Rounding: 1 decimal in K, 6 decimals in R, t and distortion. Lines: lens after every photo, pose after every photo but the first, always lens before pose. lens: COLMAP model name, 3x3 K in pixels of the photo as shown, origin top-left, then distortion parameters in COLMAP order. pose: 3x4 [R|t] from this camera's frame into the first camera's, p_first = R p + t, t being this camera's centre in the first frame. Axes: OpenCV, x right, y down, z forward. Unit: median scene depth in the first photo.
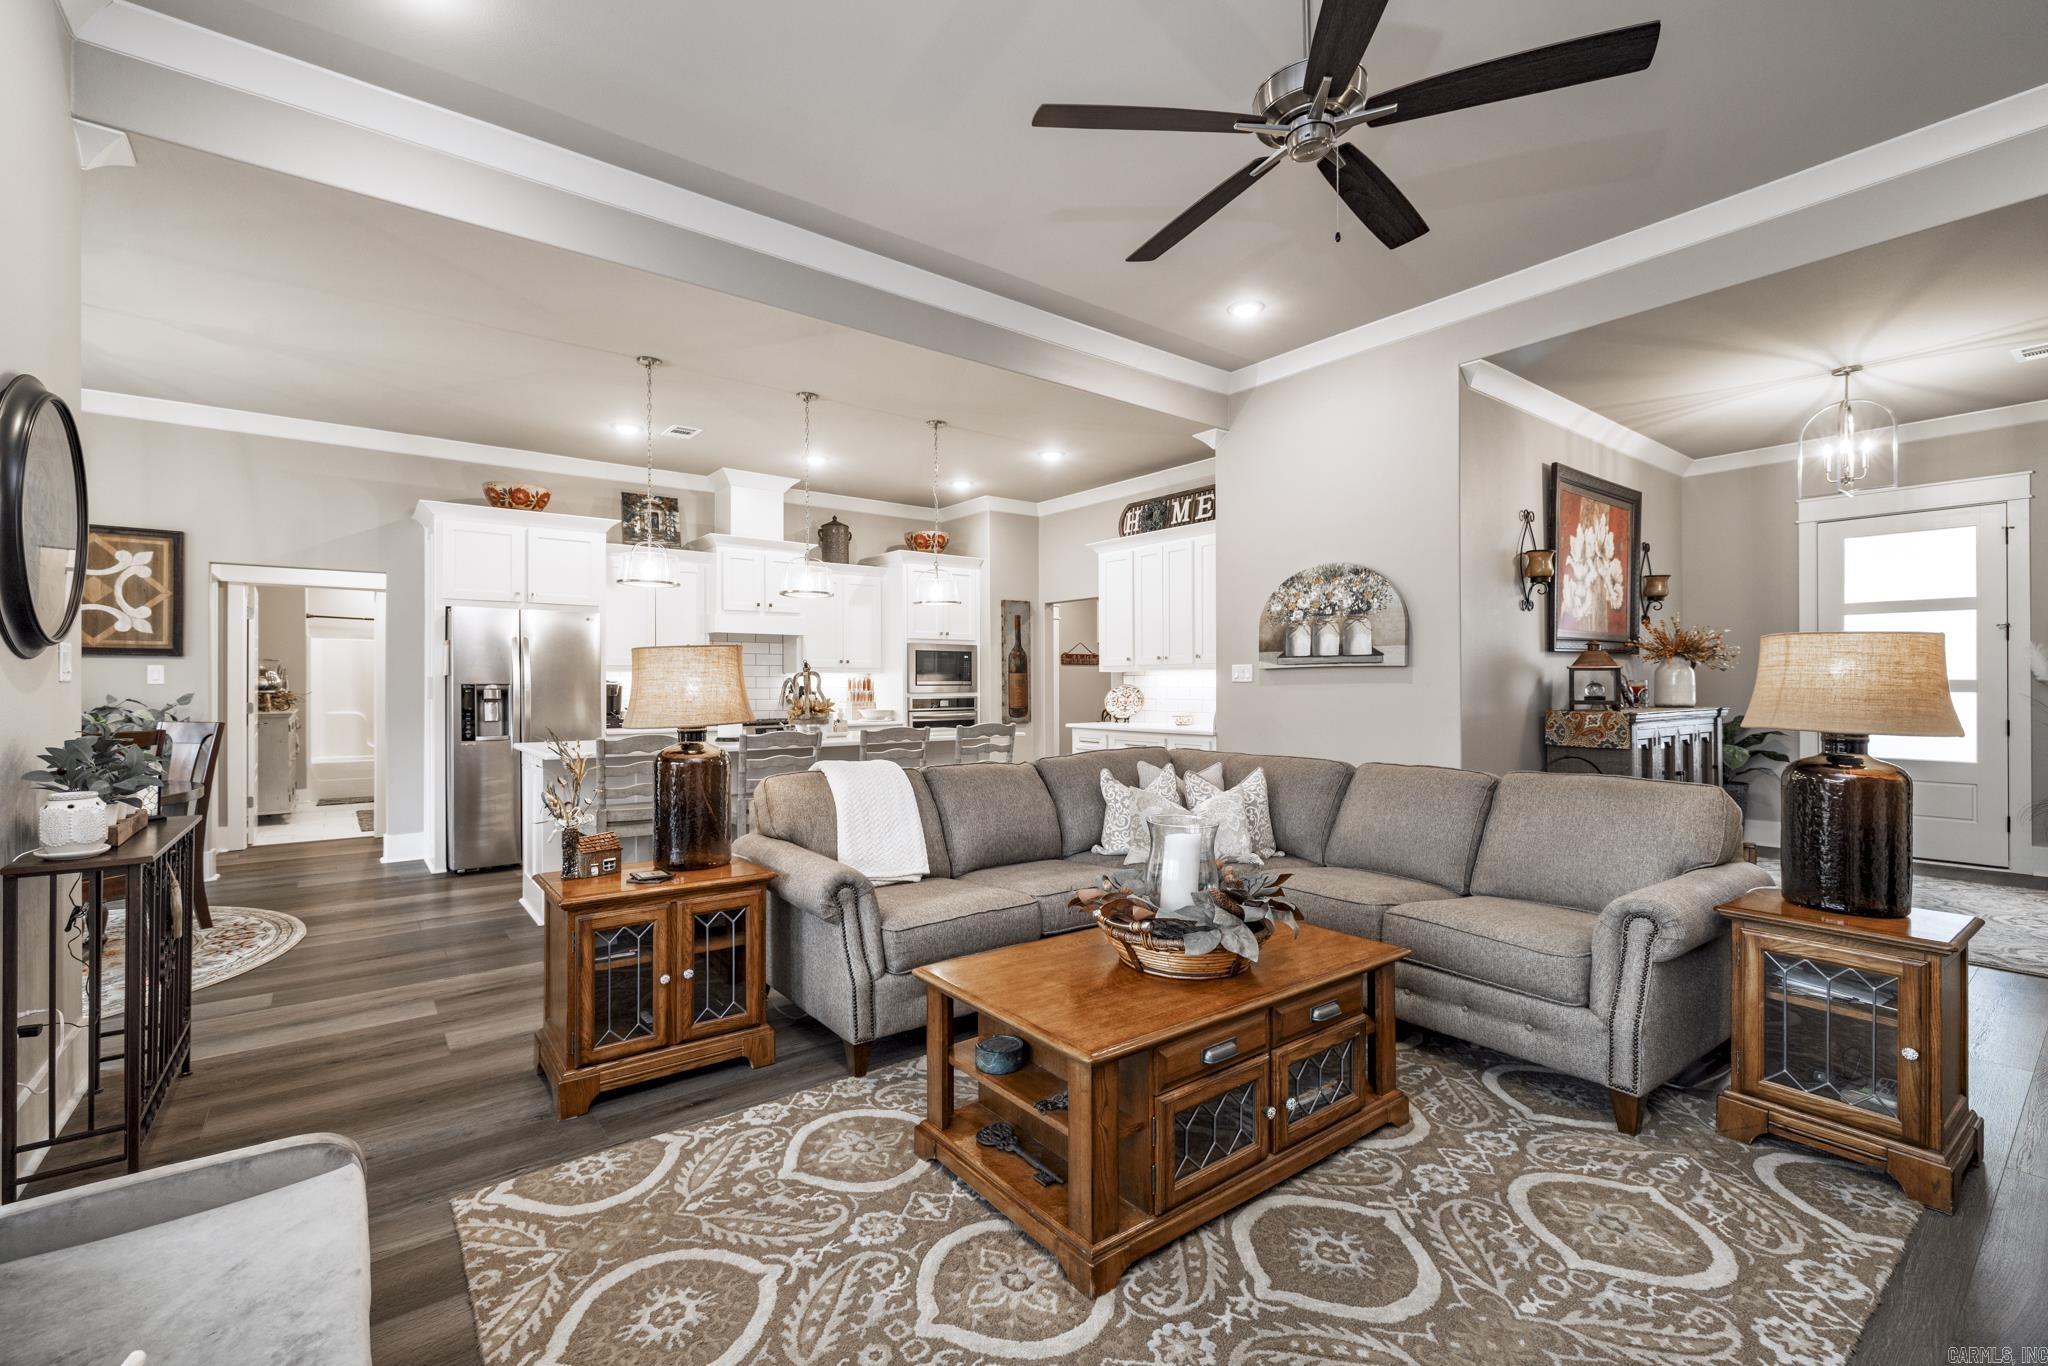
lens RADIAL K [[852.8, 0, 964.1], [0, 852.8, 677.5], [0, 0, 1]] dist [-0.000681, -0.000379]
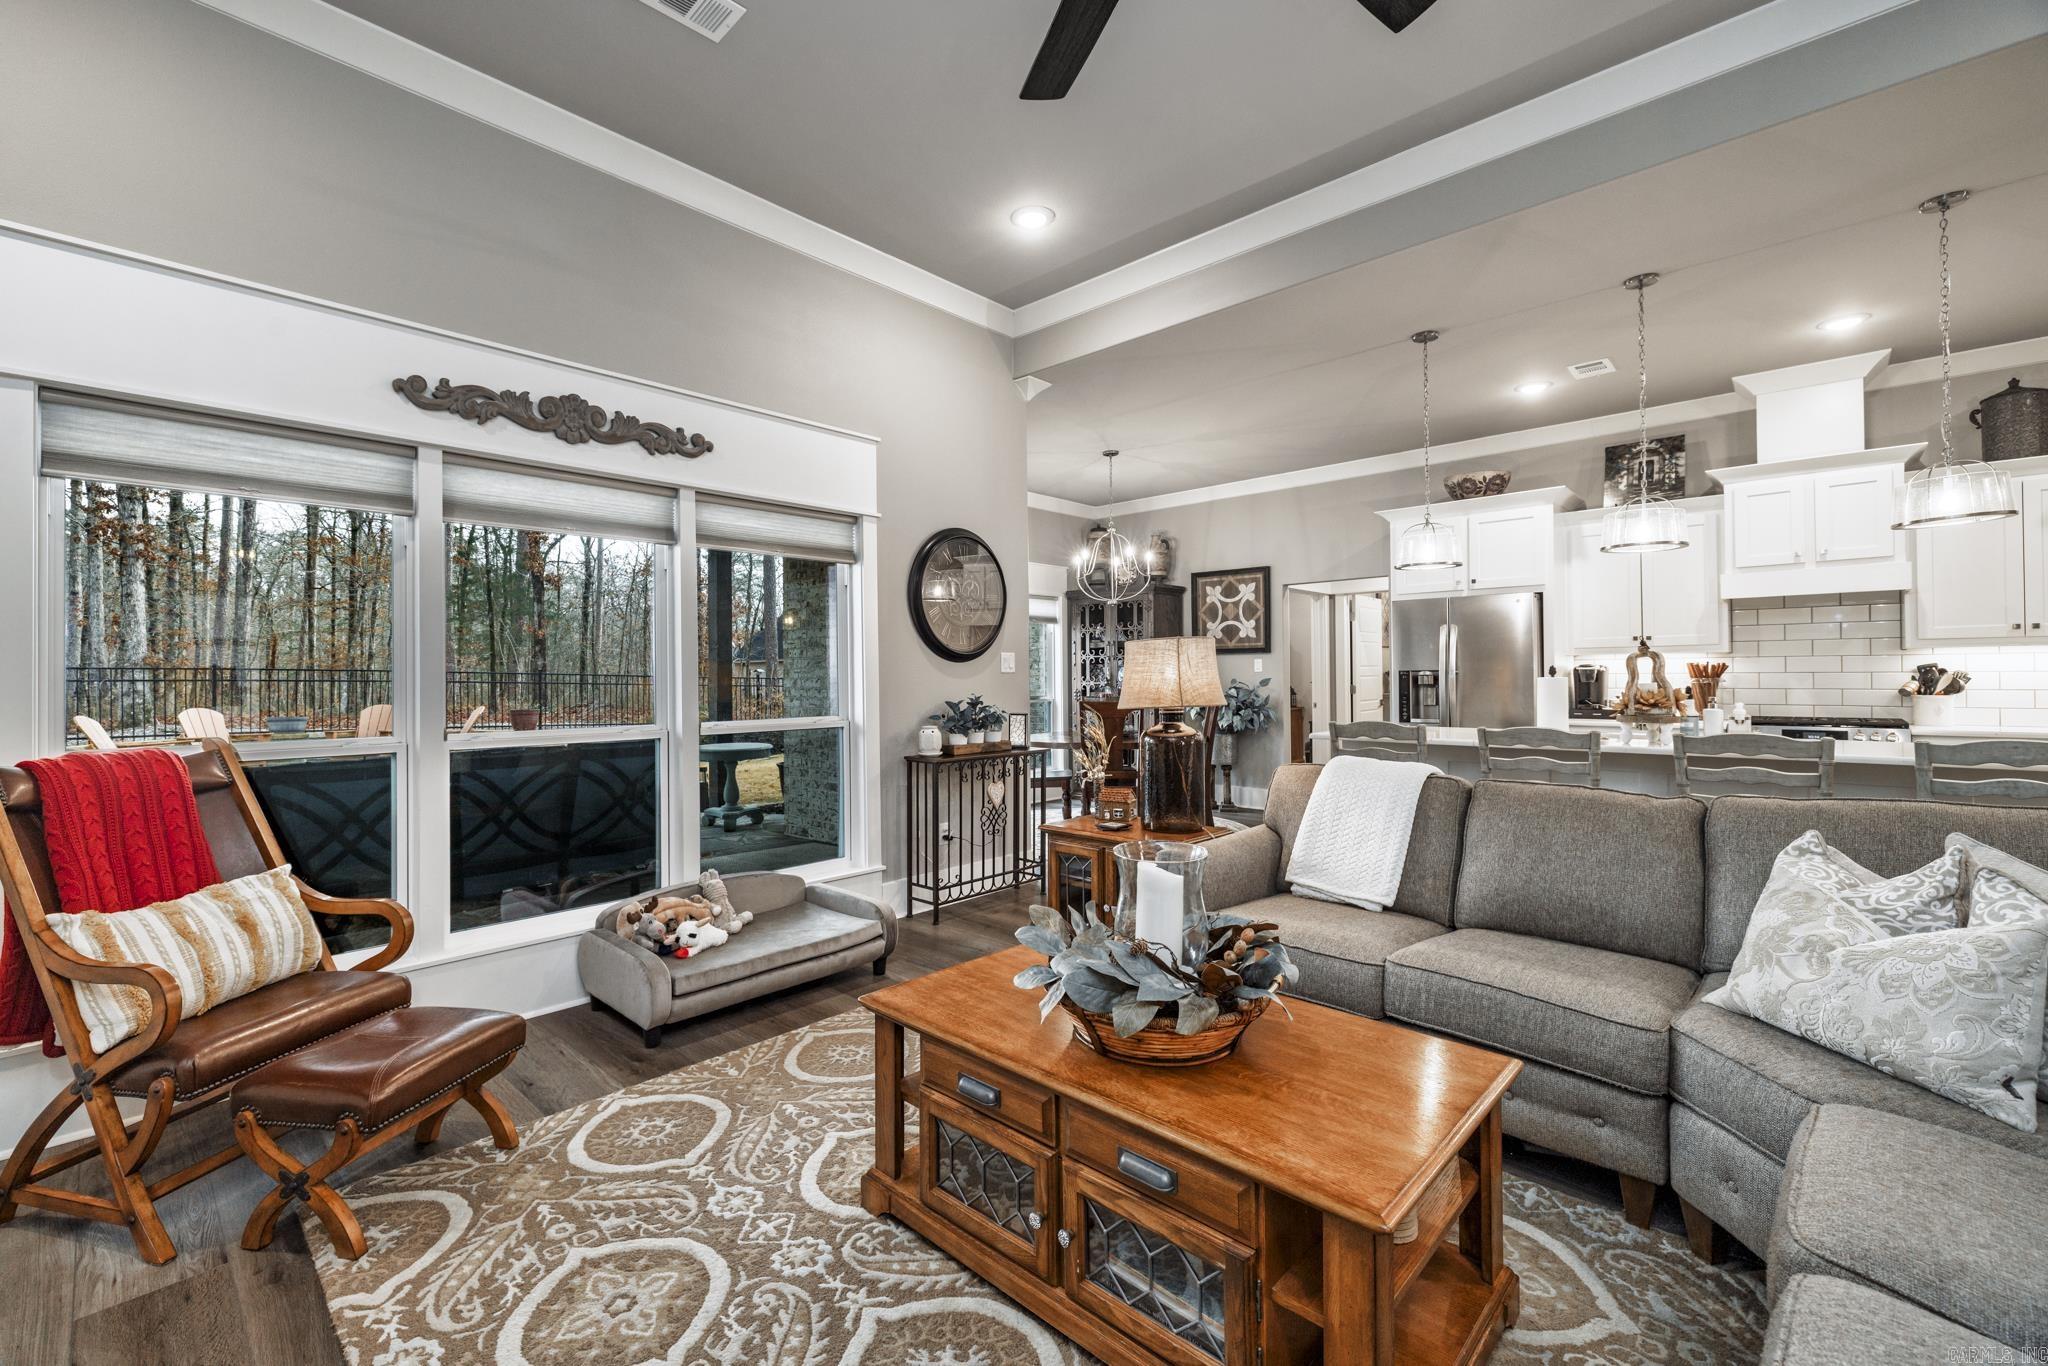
lens RADIAL K [[853.9, 0, 1032.5], [0, 853.9, 671.2], [0, 0, 1]] dist [0.002861, 0.000038]
pose [[0.204186, -0.004625, -0.978921, 0.430711], [0.016838, 0.999857, -0.001212, 0.002066], [0.978787, -0.016235, 0.204235, 0.321215]]
